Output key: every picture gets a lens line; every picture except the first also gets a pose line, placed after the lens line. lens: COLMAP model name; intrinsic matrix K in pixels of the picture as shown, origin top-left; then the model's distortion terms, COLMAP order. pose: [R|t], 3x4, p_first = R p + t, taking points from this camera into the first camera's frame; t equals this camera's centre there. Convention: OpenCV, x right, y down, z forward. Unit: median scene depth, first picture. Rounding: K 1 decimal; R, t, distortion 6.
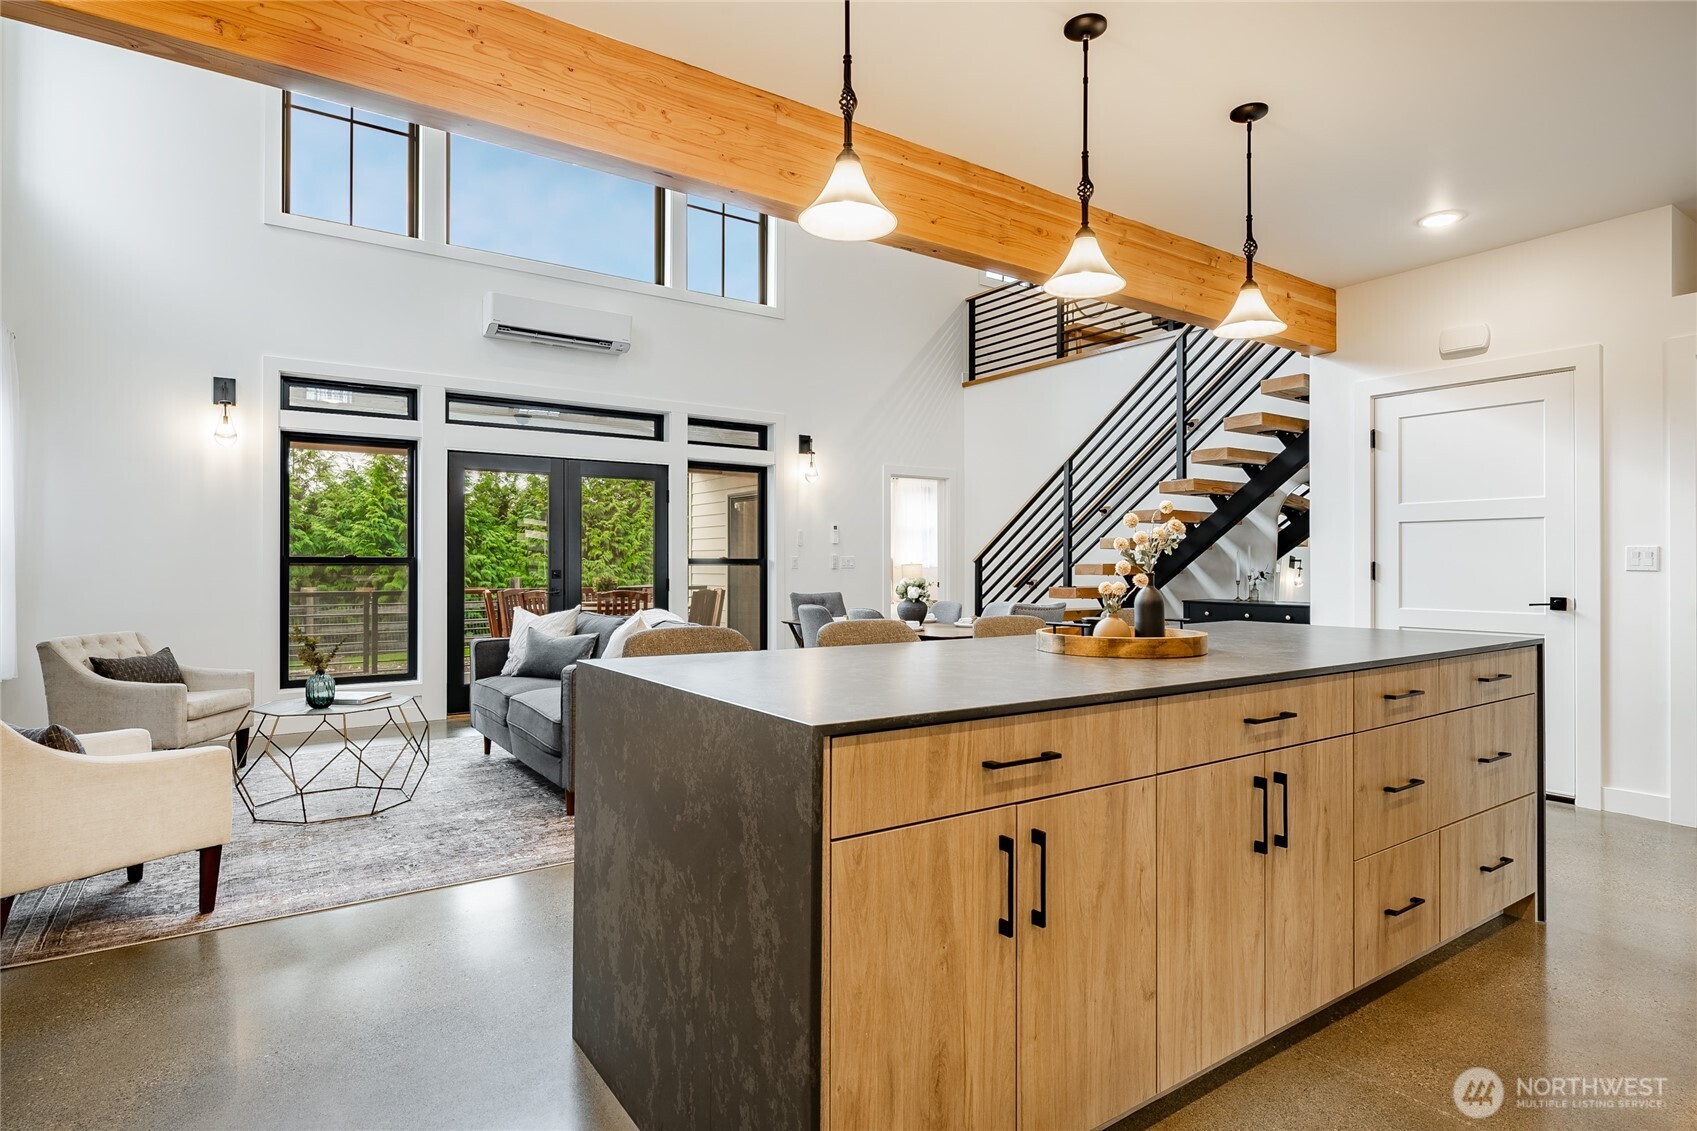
lens RADIAL K [[889.5, 0, 848.5], [0, 889.5, 565.5], [0, 0, 1]] dist [0.001070, 0.000570]
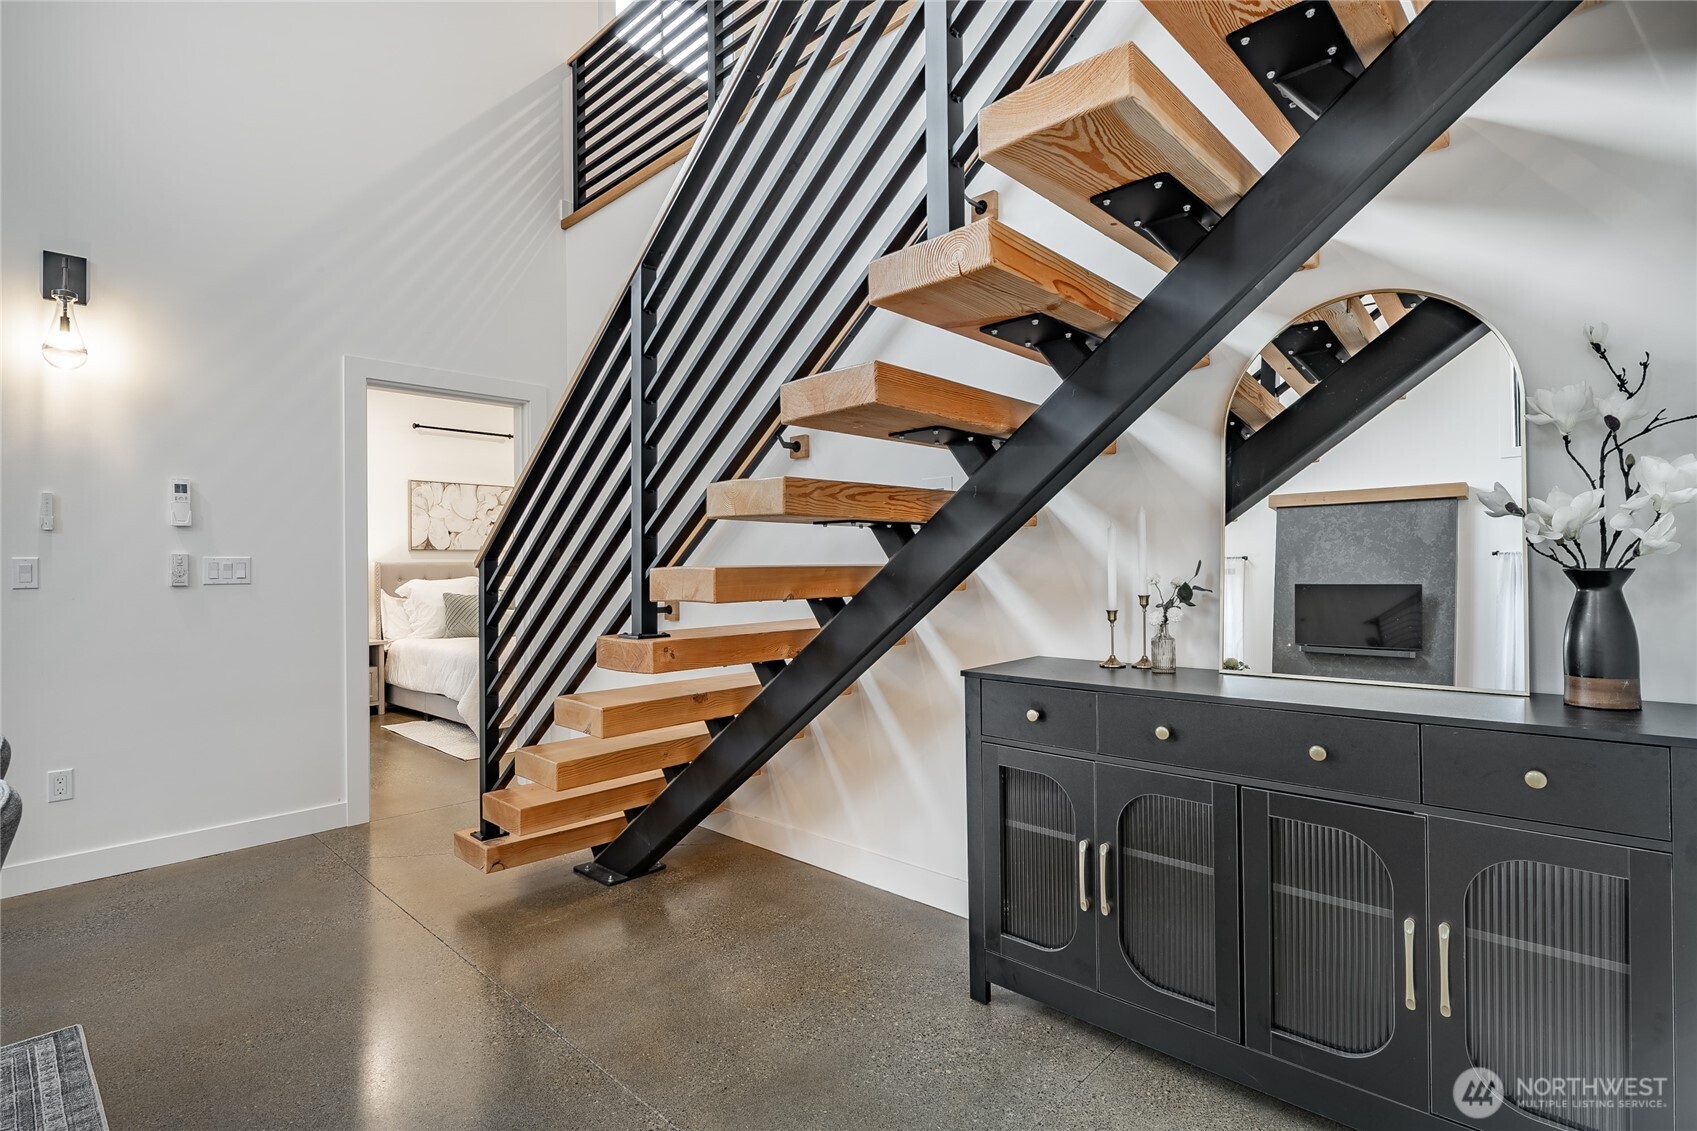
lens RADIAL K [[827.6, 0, 850.9], [0, 827.6, 561.7], [0, 0, 1]] dist [-0.000109, -0.000856]
pose [[0.976990, -0.012597, 0.212911, 0.257078], [0.013991, 0.999889, -0.005042, -0.002149], [-0.212824, 0.007905, 0.977059, 0.677317]]
